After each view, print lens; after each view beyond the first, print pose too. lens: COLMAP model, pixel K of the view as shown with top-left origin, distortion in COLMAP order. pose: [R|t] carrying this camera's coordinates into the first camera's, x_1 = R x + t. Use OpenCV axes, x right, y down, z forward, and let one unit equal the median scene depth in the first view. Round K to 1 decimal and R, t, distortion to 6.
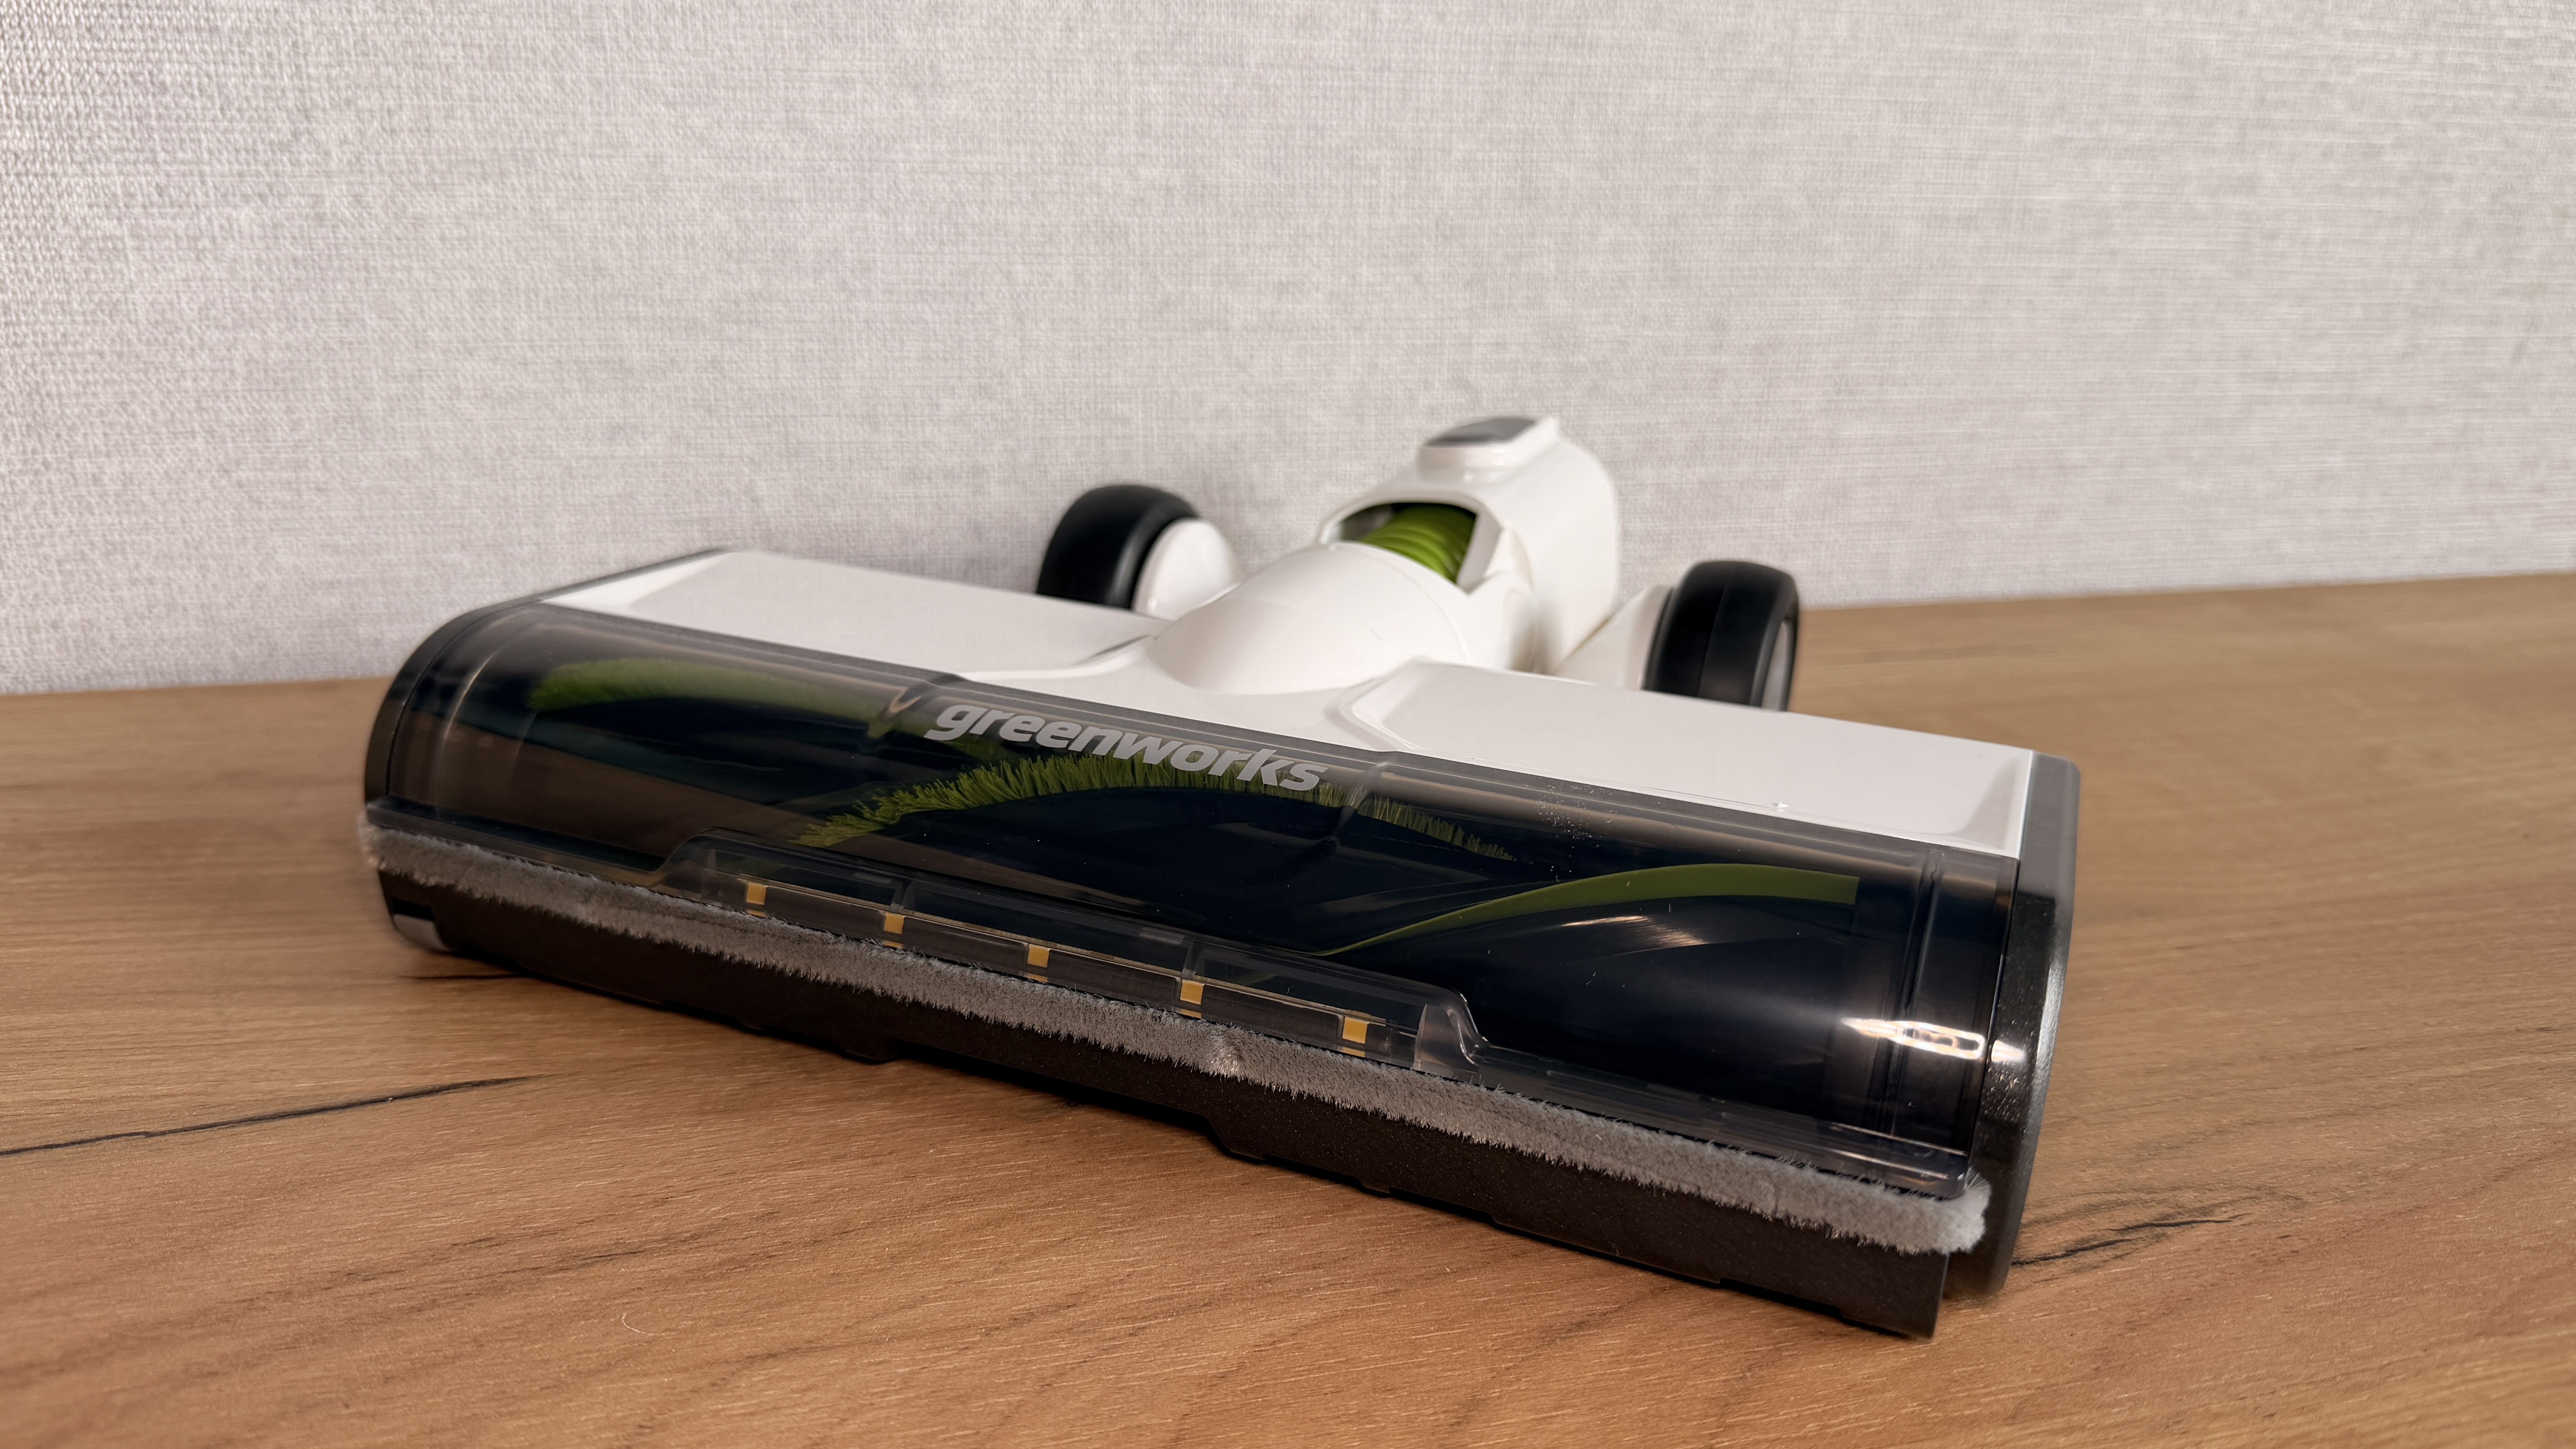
lens RADIAL K [[1860.9, 0, 1288.0], [0, 1860.9, 724.5], [0, 0, 1]] dist [0.002405, -0.043988]
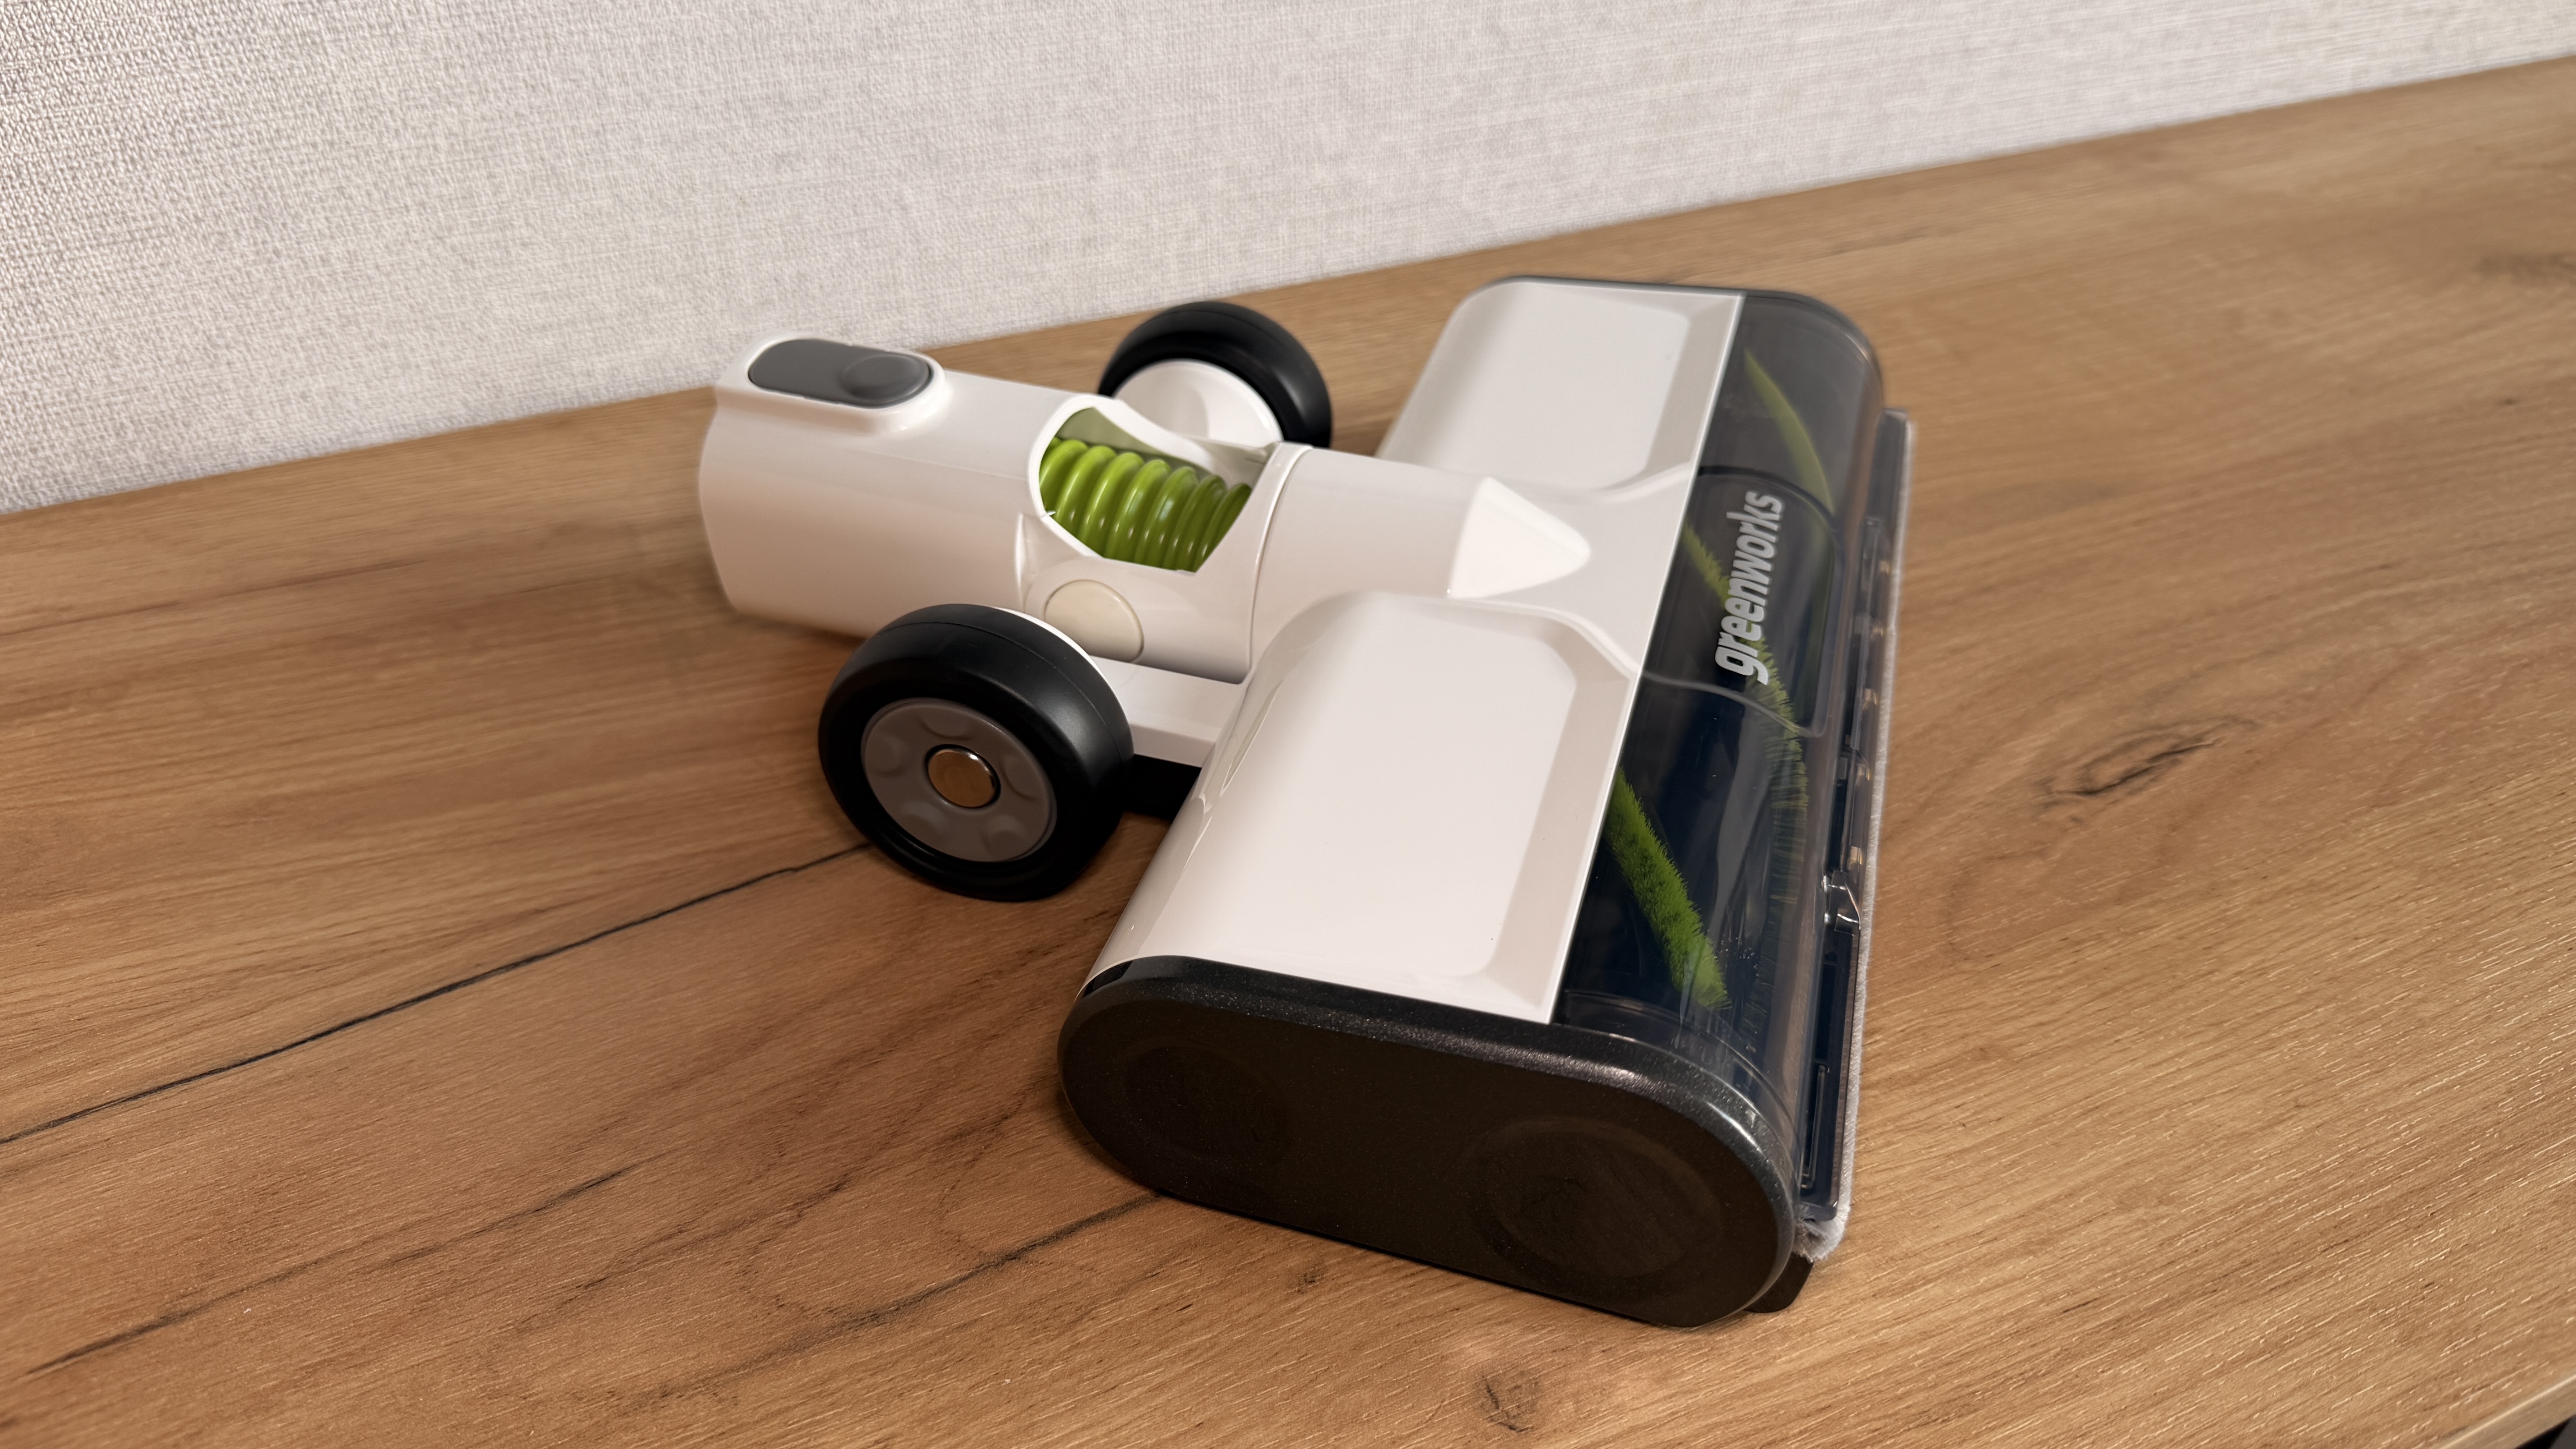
lens RADIAL K [[1845.7, 0, 1288.0], [0, 1845.7, 724.5], [0, 0, 1]] dist [-0.030284, -0.003284]
pose [[0.985040, -0.119388, 0.124270, -0.253645], [0.076428, 0.948993, 0.305894, -0.158366], [-0.154451, -0.291820, 0.943920, -0.175055]]
